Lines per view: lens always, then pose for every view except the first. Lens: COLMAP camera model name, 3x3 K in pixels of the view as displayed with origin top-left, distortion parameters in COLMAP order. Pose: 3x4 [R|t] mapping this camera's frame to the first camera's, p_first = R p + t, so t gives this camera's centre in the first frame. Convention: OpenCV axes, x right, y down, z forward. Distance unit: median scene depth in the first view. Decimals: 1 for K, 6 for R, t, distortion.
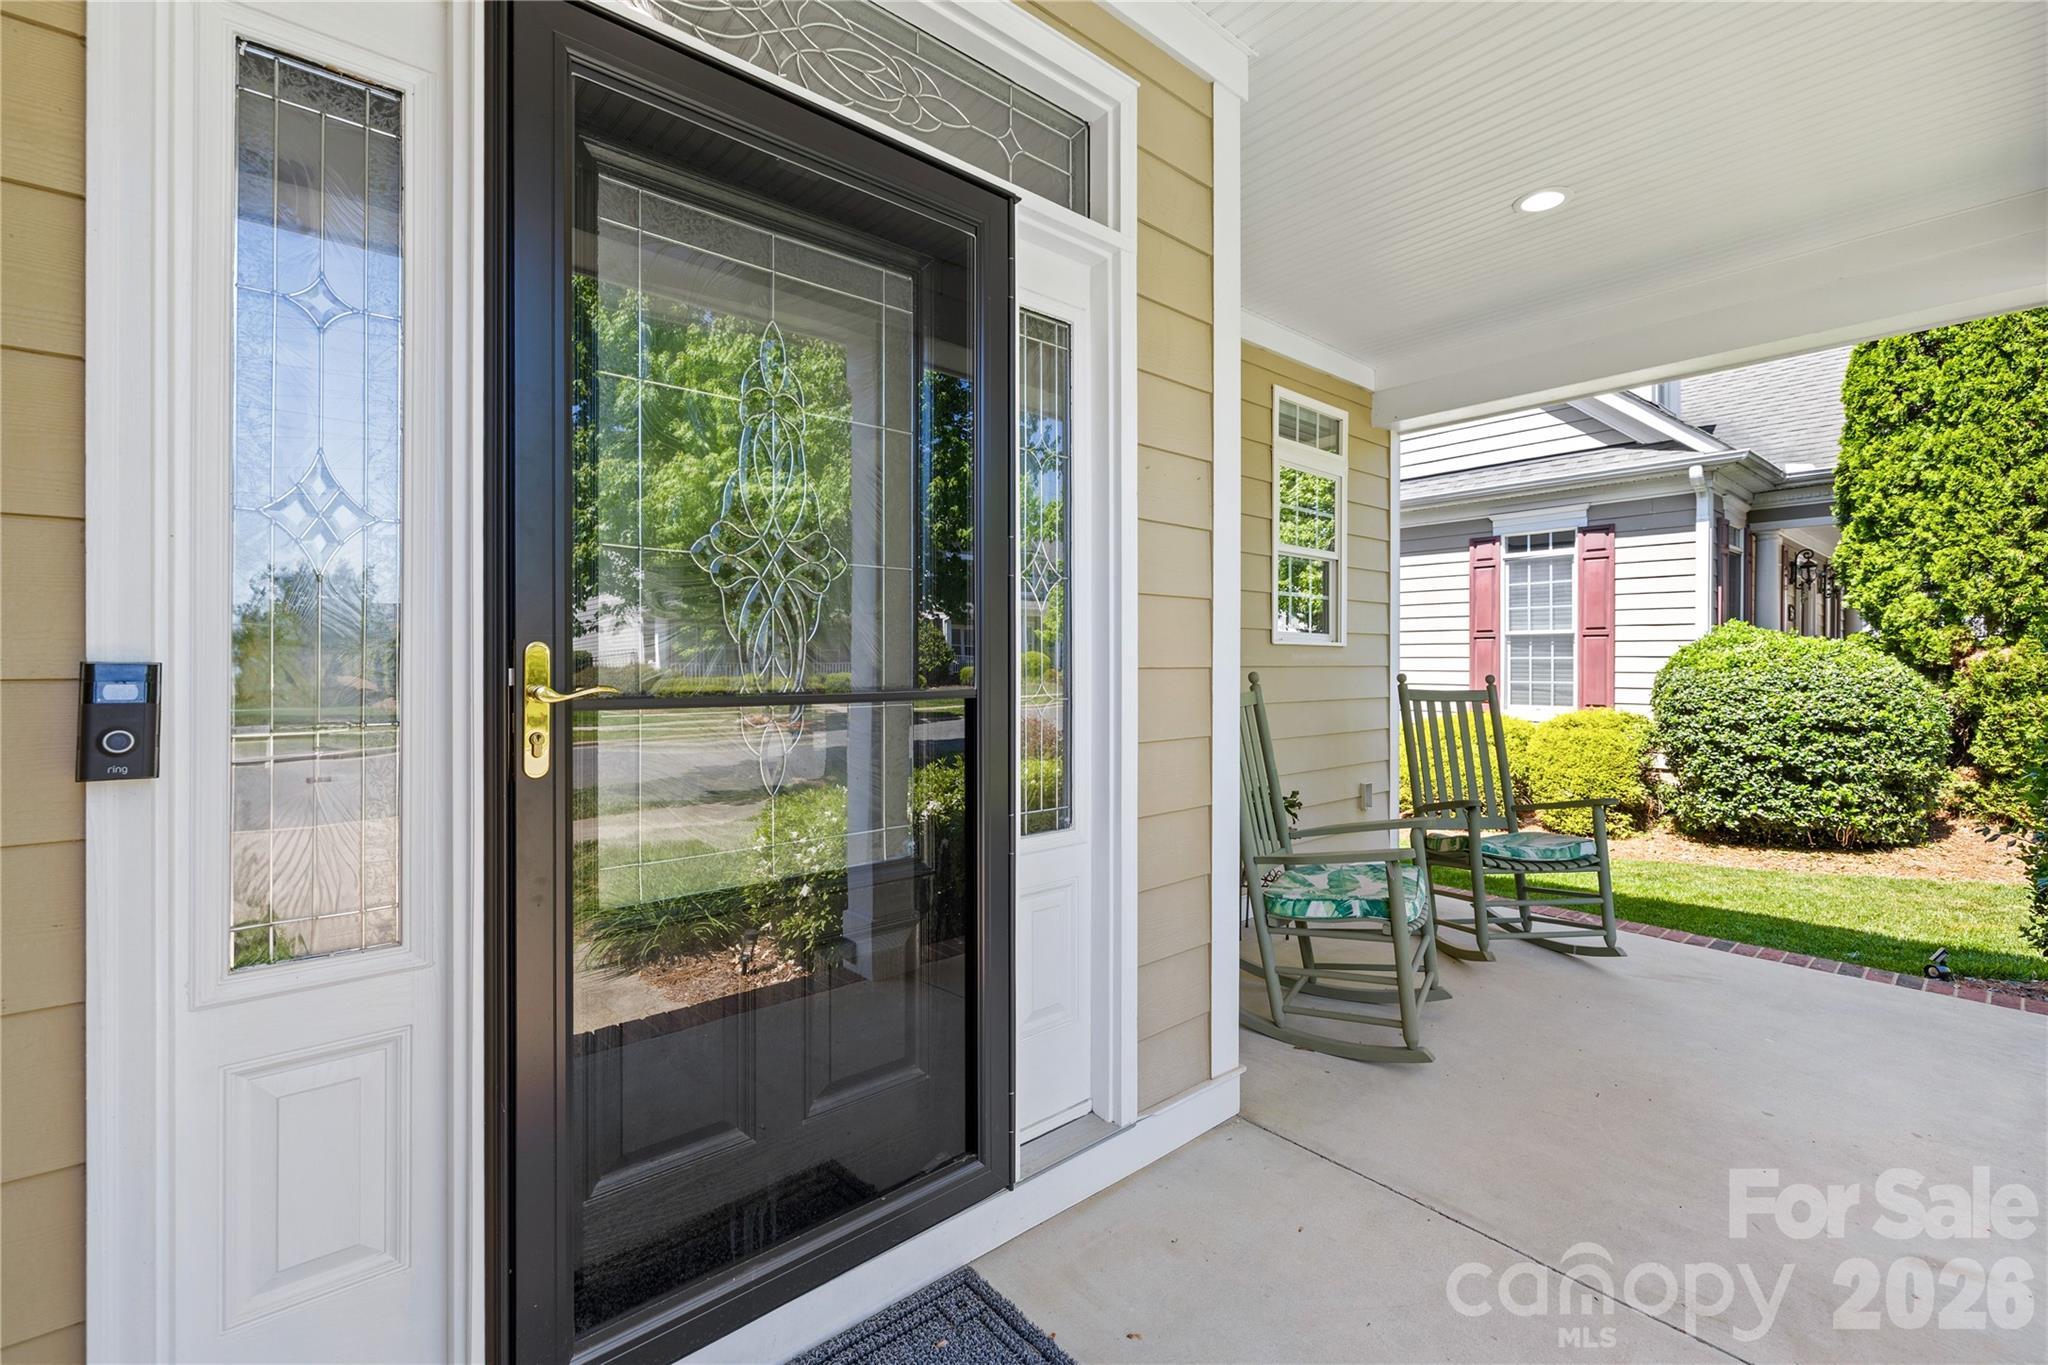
lens RADIAL K [[874.7, 0, 1016.3], [0, 874.7, 668.0], [0, 0, 1]] dist [0.001551, -0.000093]
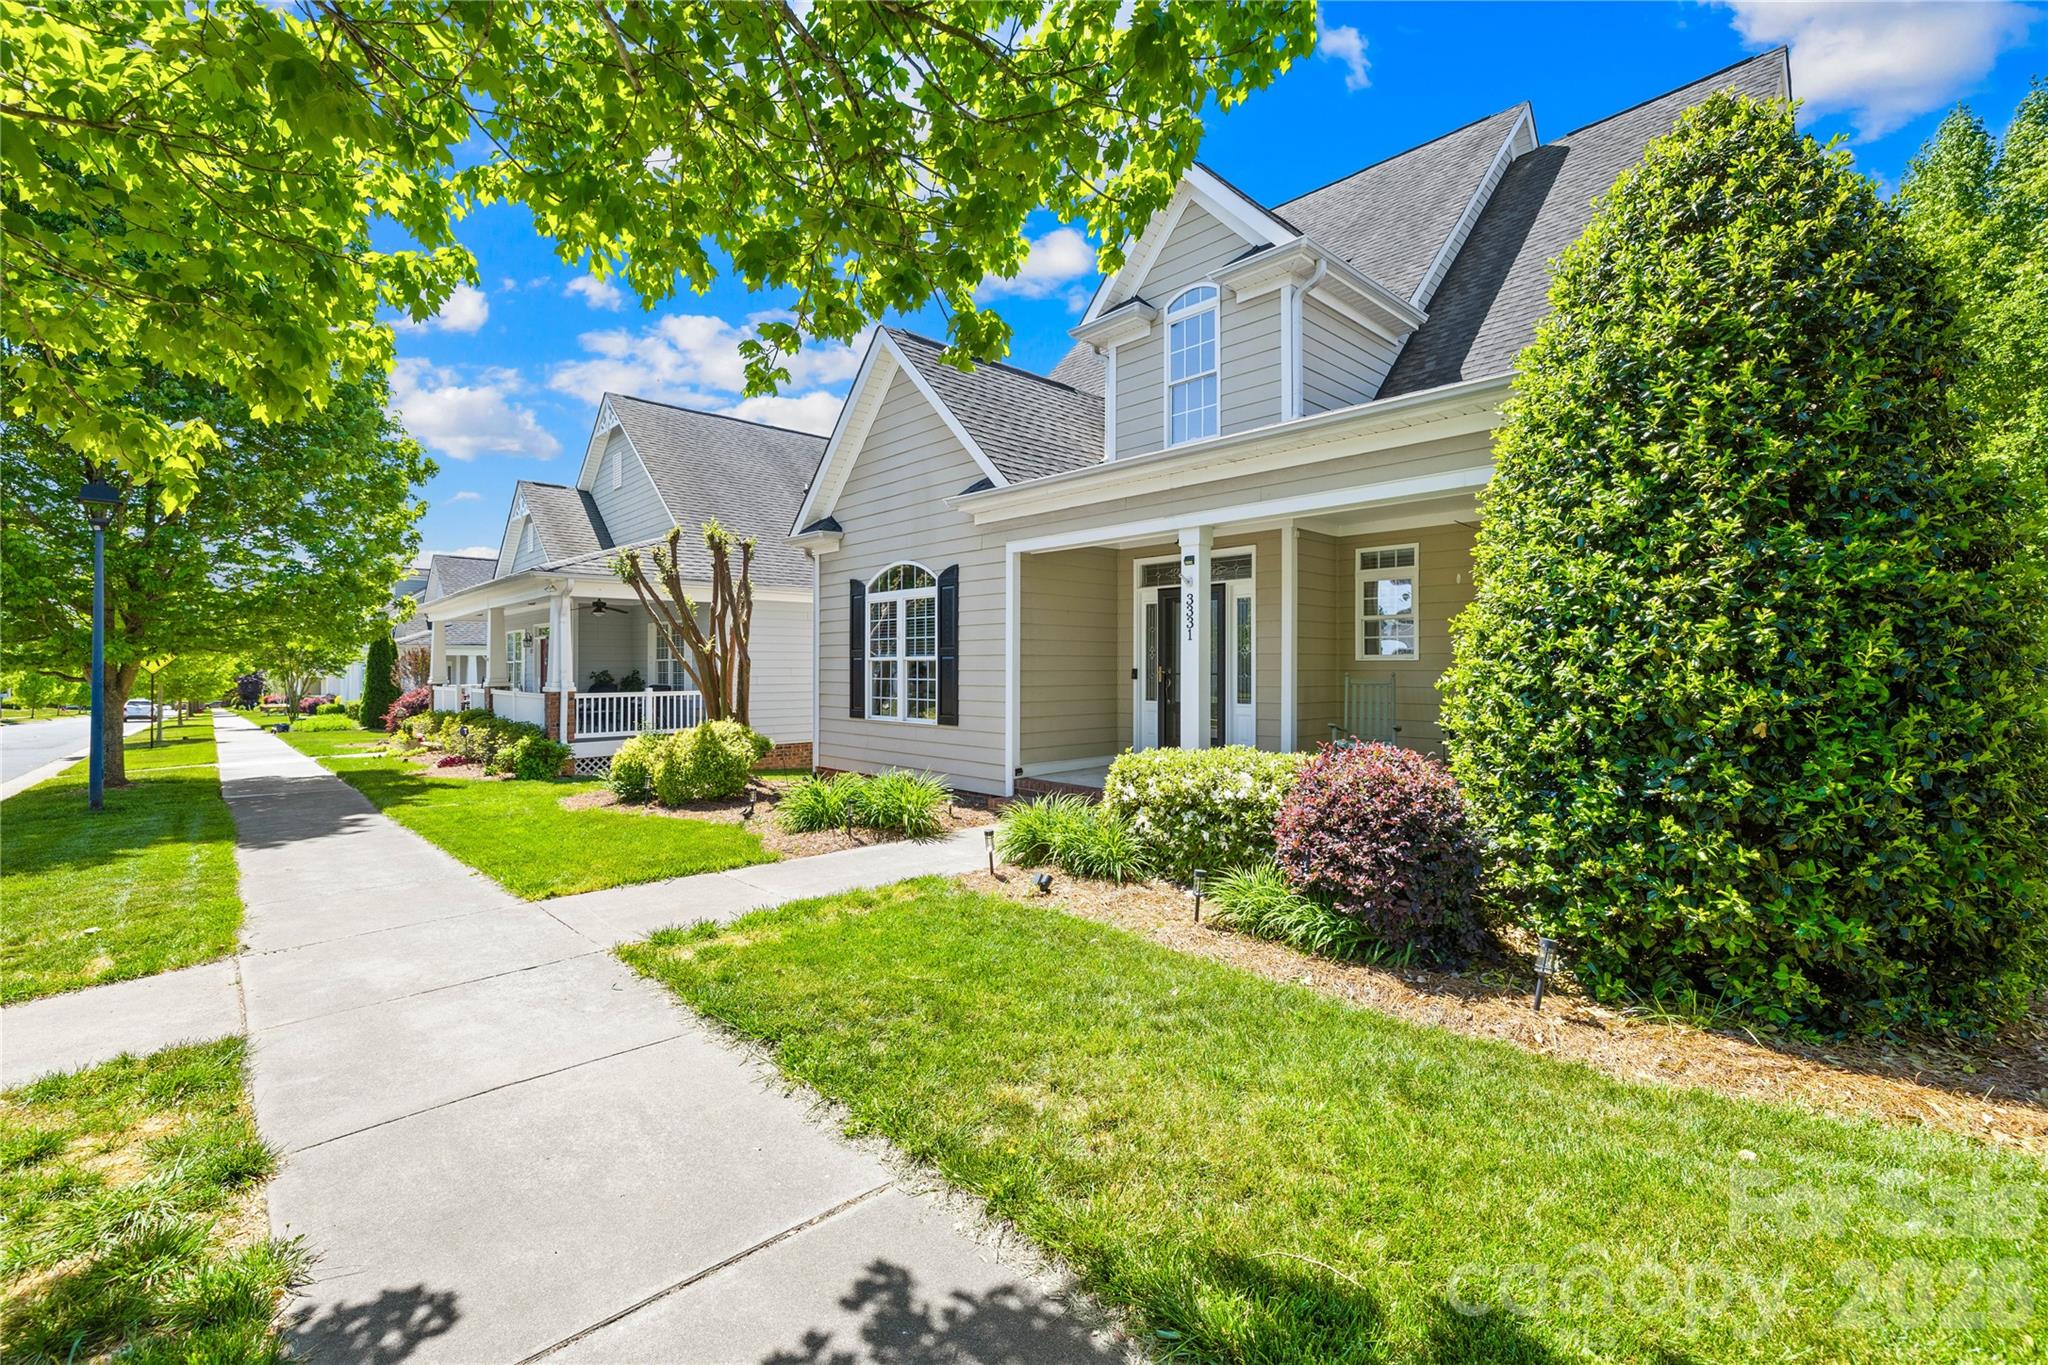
lens RADIAL K [[874.7, 0, 1016.3], [0, 874.7, 668.0], [0, 0, 1]] dist [0.001551, -0.000093]
pose [[0.027835, -0.000723, -0.999612, 1.270725], [-0.007609, 0.999971, -0.000935, 0.000470], [0.999584, 0.007632, 0.027829, -0.111749]]
